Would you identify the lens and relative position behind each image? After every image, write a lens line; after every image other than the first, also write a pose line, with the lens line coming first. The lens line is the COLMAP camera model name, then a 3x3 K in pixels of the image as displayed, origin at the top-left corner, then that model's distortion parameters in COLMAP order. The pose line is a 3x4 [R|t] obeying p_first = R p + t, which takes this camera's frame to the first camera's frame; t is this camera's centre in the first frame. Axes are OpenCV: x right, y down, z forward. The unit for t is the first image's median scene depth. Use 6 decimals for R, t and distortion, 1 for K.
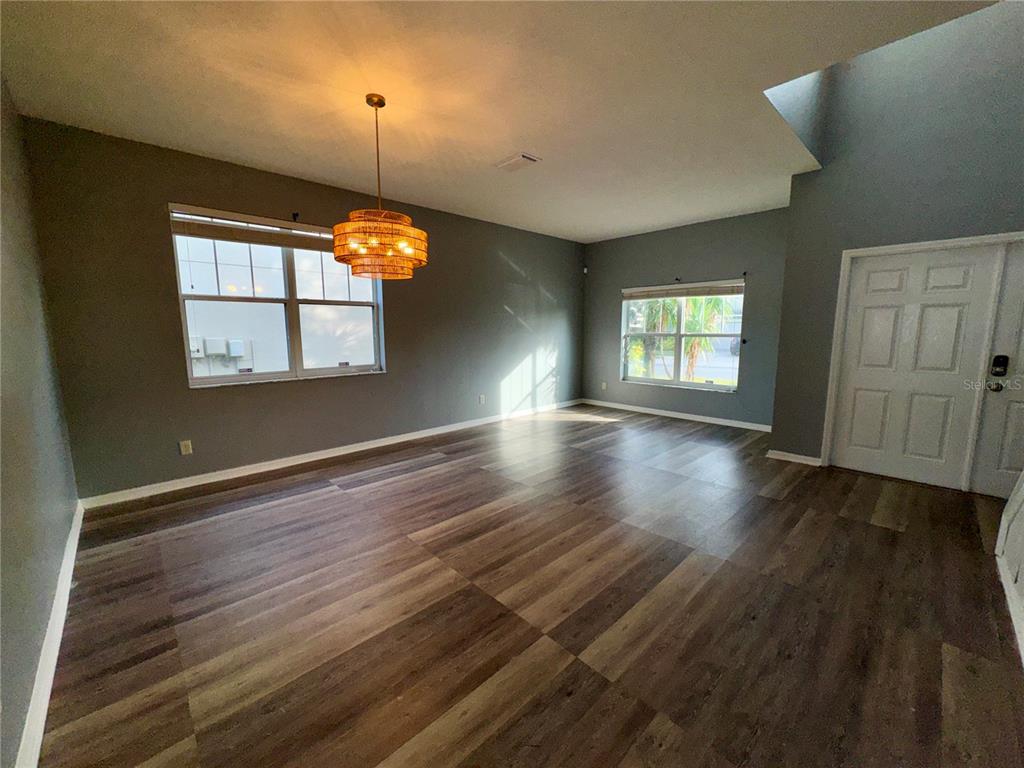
lens RADIAL K [[407.8, 0, 510.5], [0, 407.8, 381.1], [0, 0, 1]] dist [-0.000613, 0.000136]
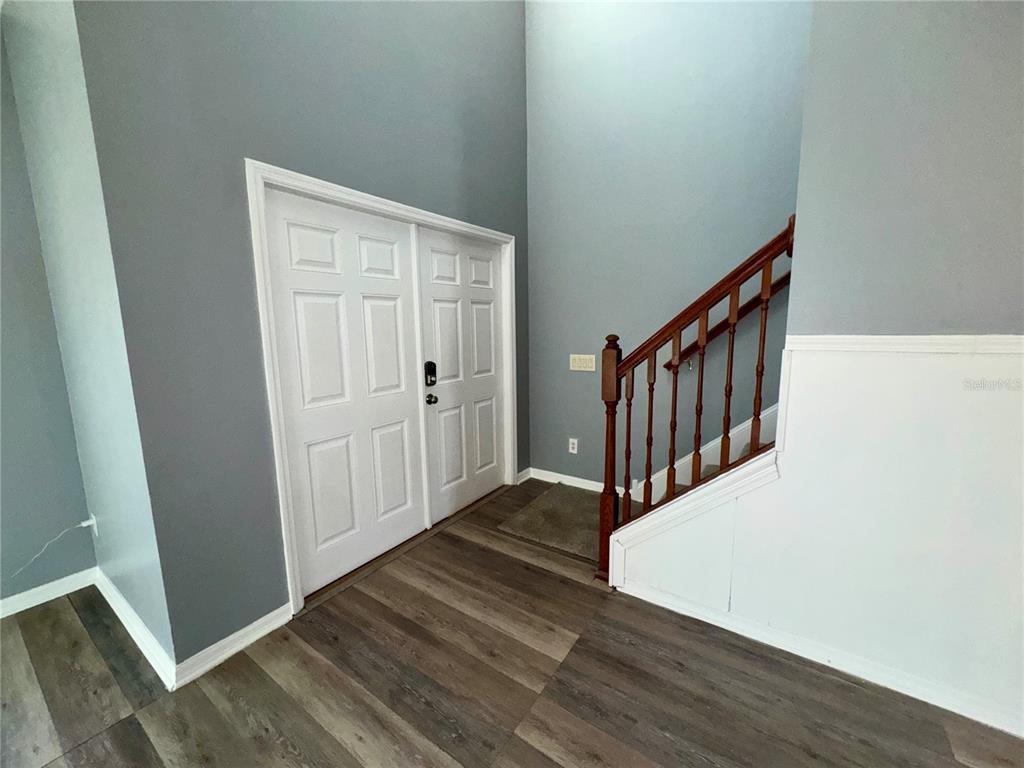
lens RADIAL K [[407.8, 0, 507.6], [0, 407.8, 385.3], [0, 0, 1]] dist [-0.000613, 0.000136]
pose [[-0.198845, -0.133523, 0.970892, 0.343994], [0.145403, 0.975692, 0.163963, -0.128741], [-0.969184, 0.173774, -0.174597, 0.993898]]
